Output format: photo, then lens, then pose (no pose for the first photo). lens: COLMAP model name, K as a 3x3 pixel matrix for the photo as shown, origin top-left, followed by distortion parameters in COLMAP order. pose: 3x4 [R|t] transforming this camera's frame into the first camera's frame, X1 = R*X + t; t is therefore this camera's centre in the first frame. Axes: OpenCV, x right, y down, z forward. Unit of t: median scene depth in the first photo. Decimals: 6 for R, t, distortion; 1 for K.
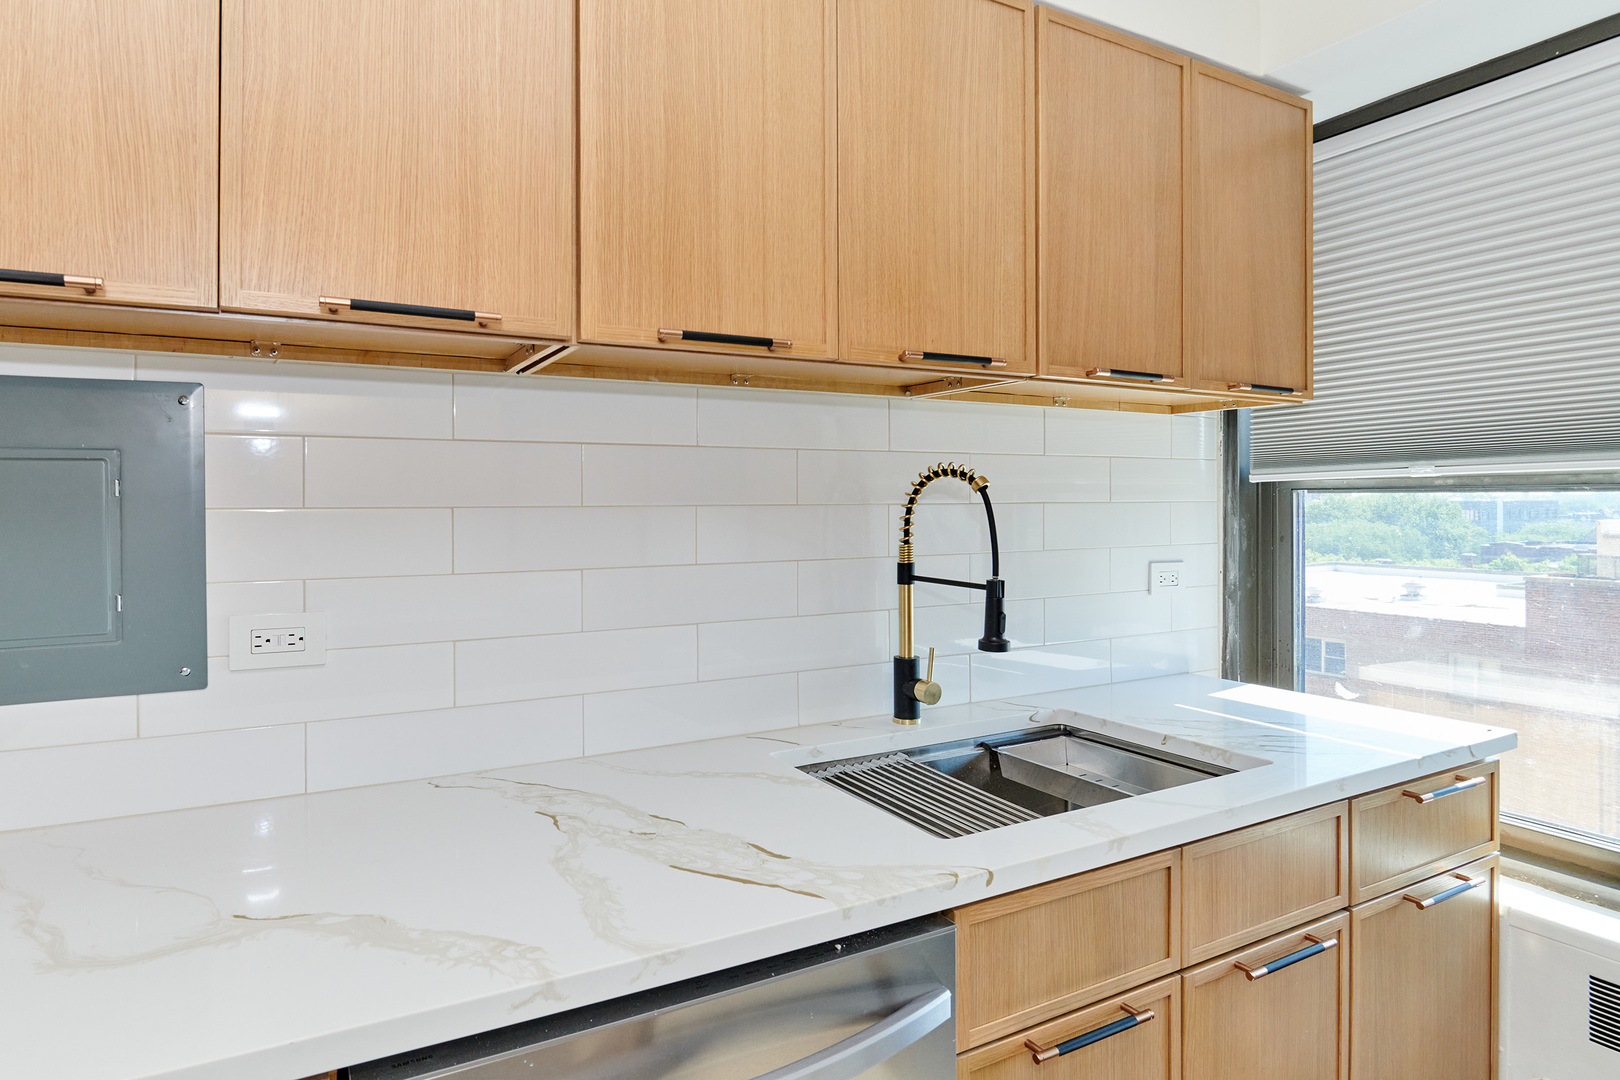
lens RADIAL K [[885.9, 0, 778.8], [0, 885.9, 505.8], [0, 0, 1]] dist [-0.015247, 0.004121]
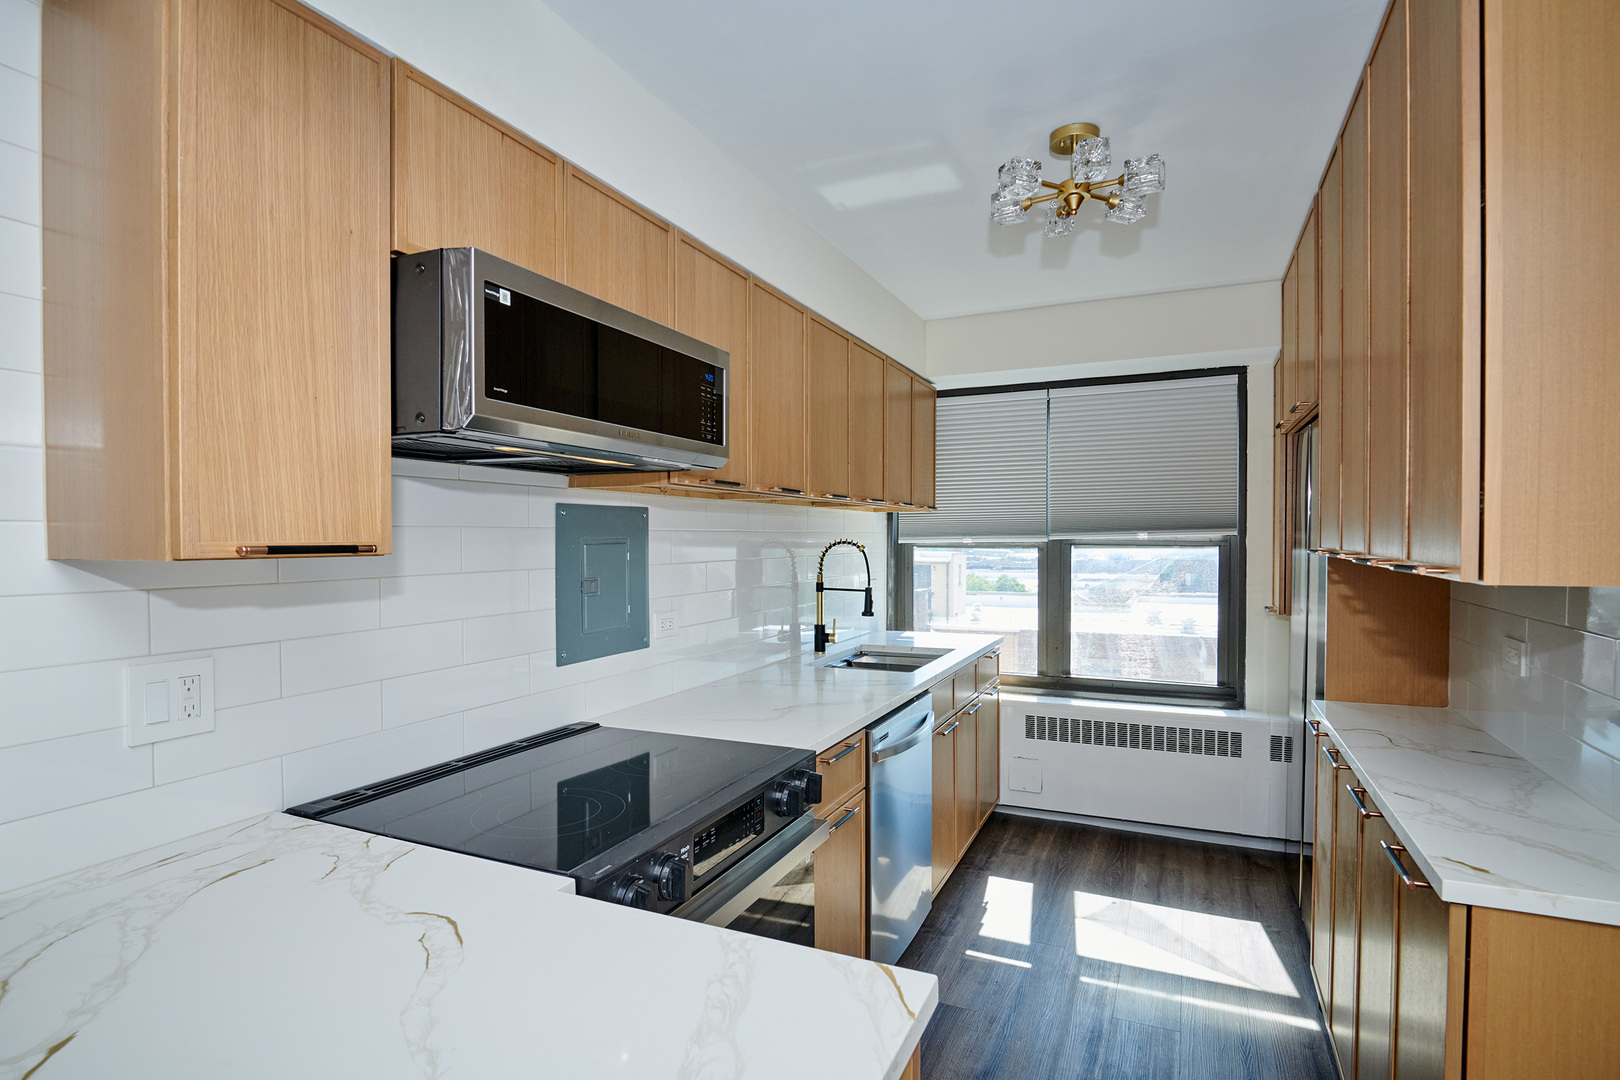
lens RADIAL K [[824.0, 0, 806.3], [0, 824.0, 543.7], [0, 0, 1]] dist [0.004398, -0.000162]
pose [[0.789443, -0.001691, 0.613822, -1.156100], [-0.000280, 0.999995, 0.003114, -0.039277], [-0.613824, -0.002630, 0.789439, -0.615368]]
